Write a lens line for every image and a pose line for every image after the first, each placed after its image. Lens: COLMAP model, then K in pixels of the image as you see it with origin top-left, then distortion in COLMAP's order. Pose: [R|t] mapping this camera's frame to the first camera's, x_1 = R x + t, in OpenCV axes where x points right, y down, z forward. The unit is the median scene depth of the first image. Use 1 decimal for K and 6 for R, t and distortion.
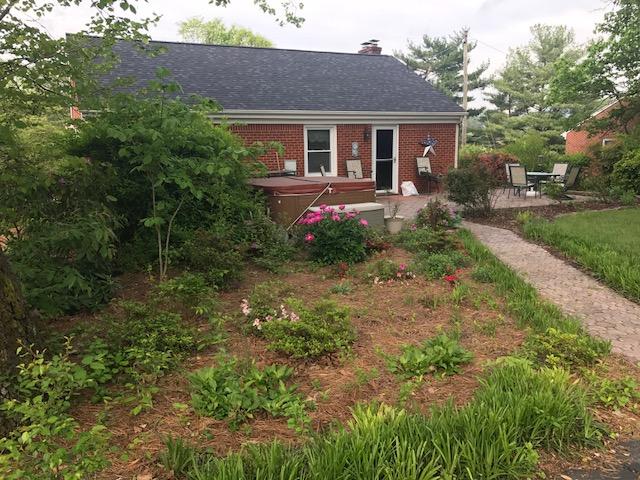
lens RADIAL K [[524.0, 0, 320.0], [0, 524.0, 240.0], [0, 0, 1]] dist [0.039889, -0.051700]
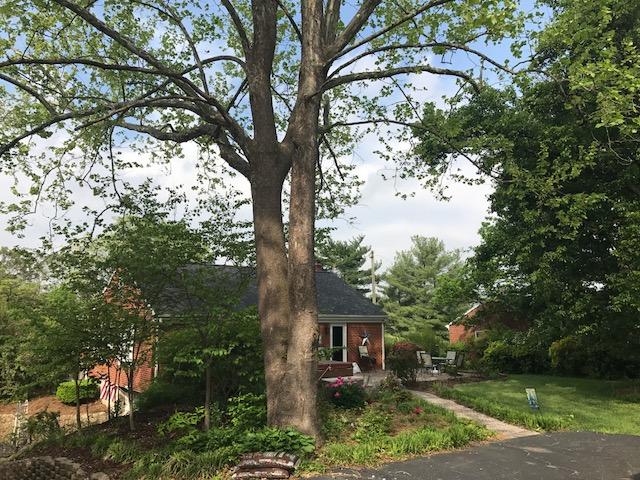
lens RADIAL K [[524.0, 0, 320.0], [0, 524.0, 240.0], [0, 0, 1]] dist [0.039889, -0.051700]
pose [[0.979383, 0.049783, 0.195784, -0.063653], [0.017572, 0.944493, -0.328060, 0.011805], [-0.201248, 0.324737, 0.924146, -0.120340]]
